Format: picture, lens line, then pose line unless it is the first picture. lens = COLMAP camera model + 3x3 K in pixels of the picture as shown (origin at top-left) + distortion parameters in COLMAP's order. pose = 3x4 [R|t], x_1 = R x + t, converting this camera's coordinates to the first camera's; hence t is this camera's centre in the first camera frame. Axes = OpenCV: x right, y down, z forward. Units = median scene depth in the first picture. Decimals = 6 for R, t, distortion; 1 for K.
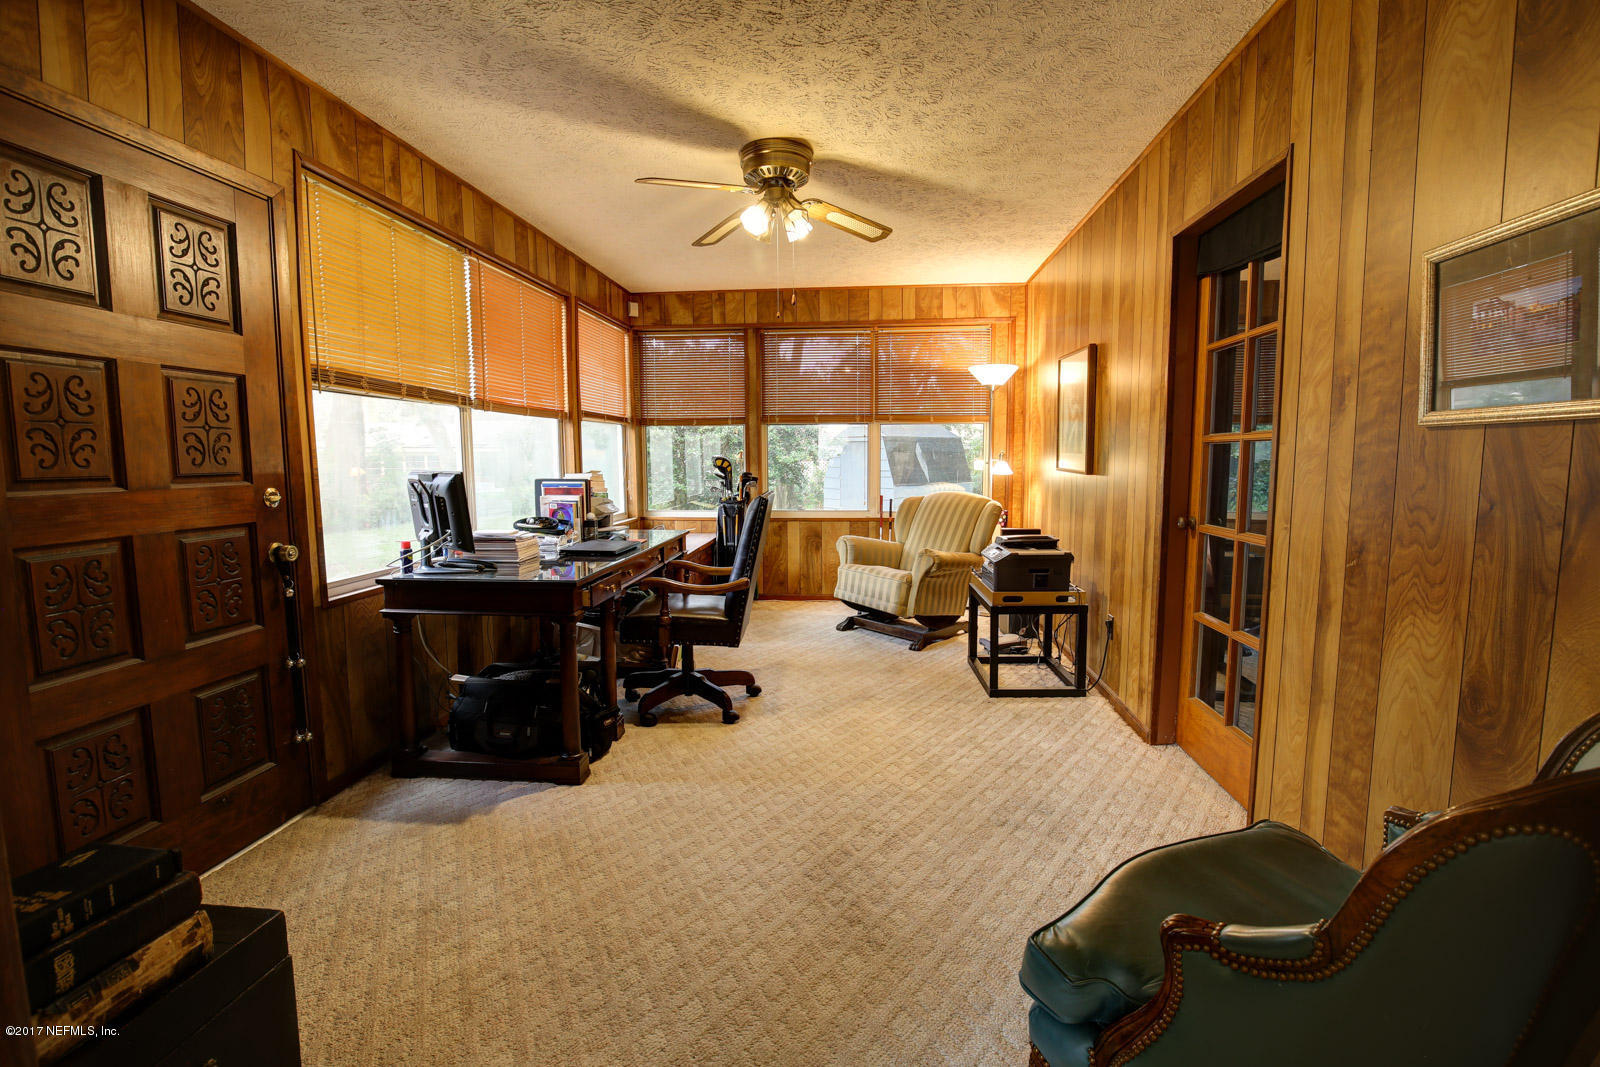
lens RADIAL K [[739.4, 0, 794.4], [0, 739.4, 531.9], [0, 0, 1]] dist [-0.035850, 0.006187]
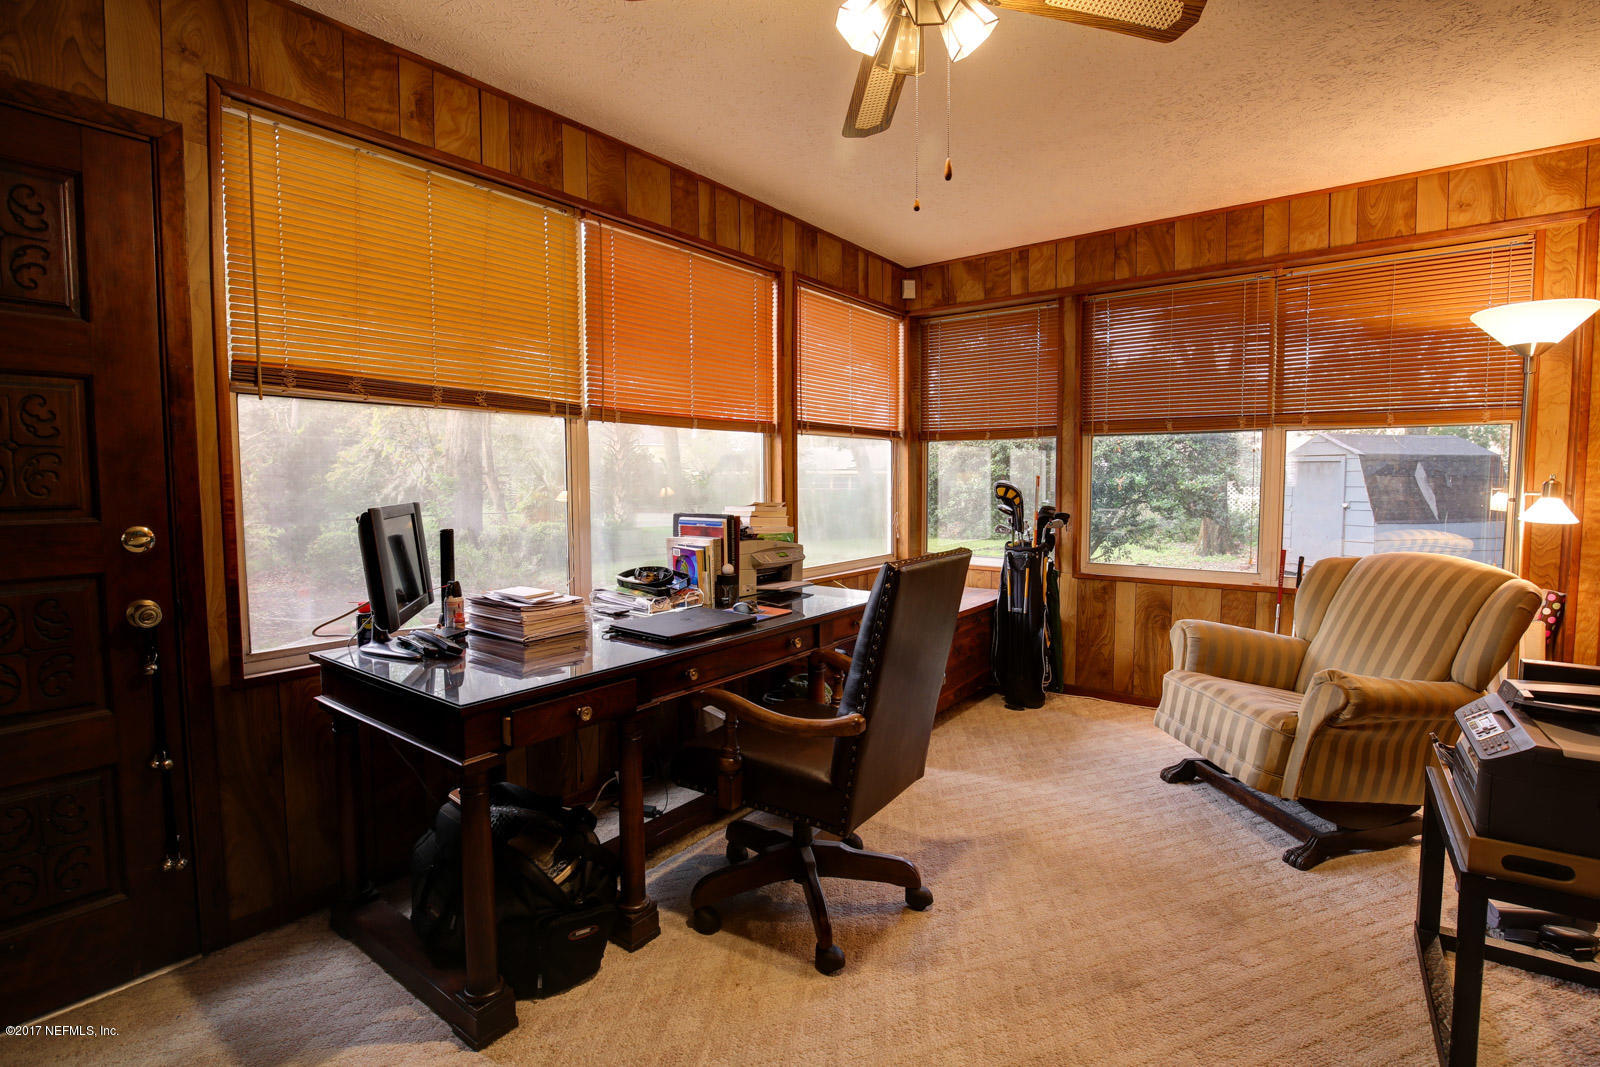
lens RADIAL K [[739.4, 0, 812.0], [0, 739.4, 529.4], [0, 0, 1]] dist [-0.035850, 0.006187]
pose [[0.849817, 0.038927, -0.525638, 0.130849], [-0.056282, 0.998269, -0.017065, -0.043569], [0.524064, 0.044086, 0.850537, 0.382188]]
